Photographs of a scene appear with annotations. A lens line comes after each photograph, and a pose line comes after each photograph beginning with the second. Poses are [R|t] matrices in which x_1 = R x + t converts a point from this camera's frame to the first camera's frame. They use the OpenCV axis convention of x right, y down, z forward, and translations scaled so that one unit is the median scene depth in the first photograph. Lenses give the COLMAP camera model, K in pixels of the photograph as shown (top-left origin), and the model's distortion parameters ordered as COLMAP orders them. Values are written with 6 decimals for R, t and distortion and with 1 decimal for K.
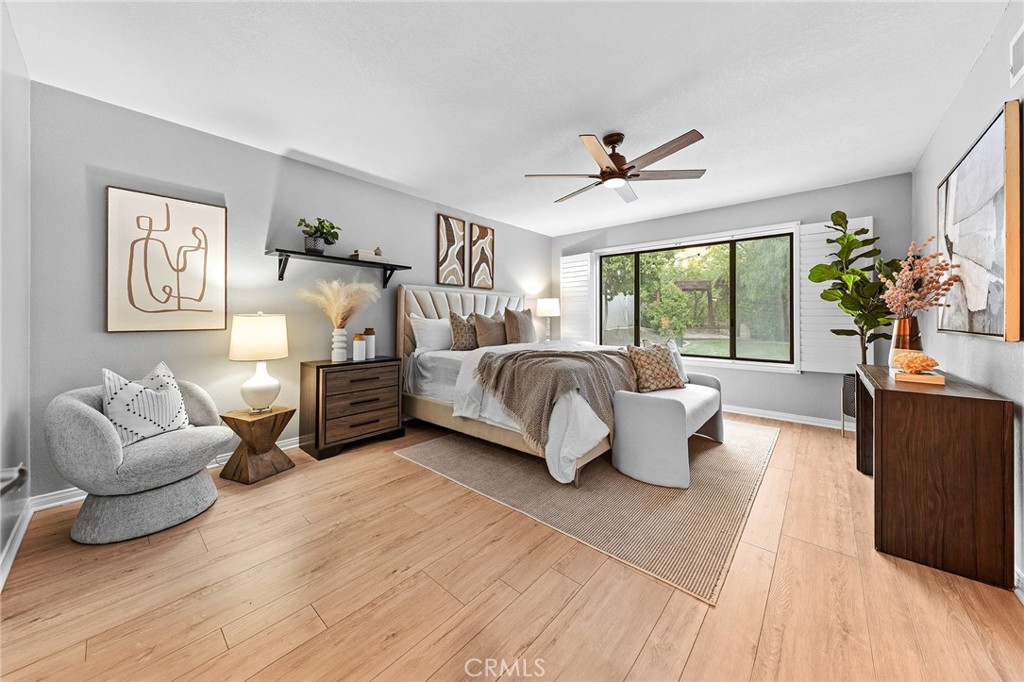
lens RADIAL K [[355.0, 0, 507.2], [0, 355.0, 323.0], [0, 0, 1]] dist [0.002380, 0.000033]
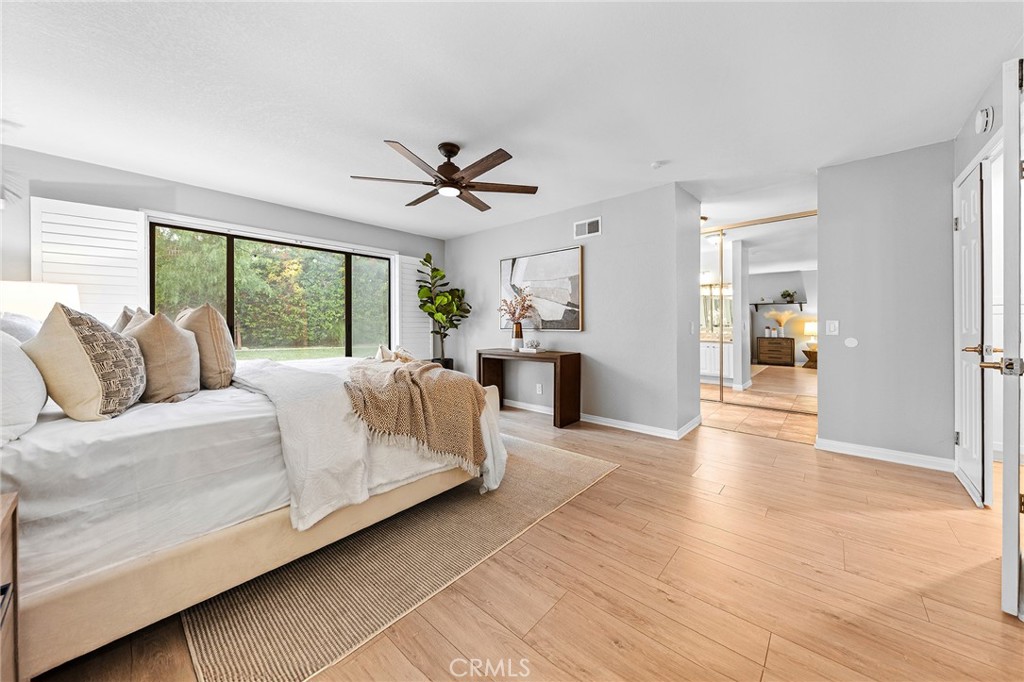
lens RADIAL K [[355.0, 0, 507.2], [0, 355.0, 323.0], [0, 0, 1]] dist [0.002380, 0.000033]
pose [[-0.002015, 0.003468, 0.999992, -0.876641], [0.020075, 0.999793, -0.003427, -0.006643], [-0.999796, 0.020068, -0.002084, 1.009493]]
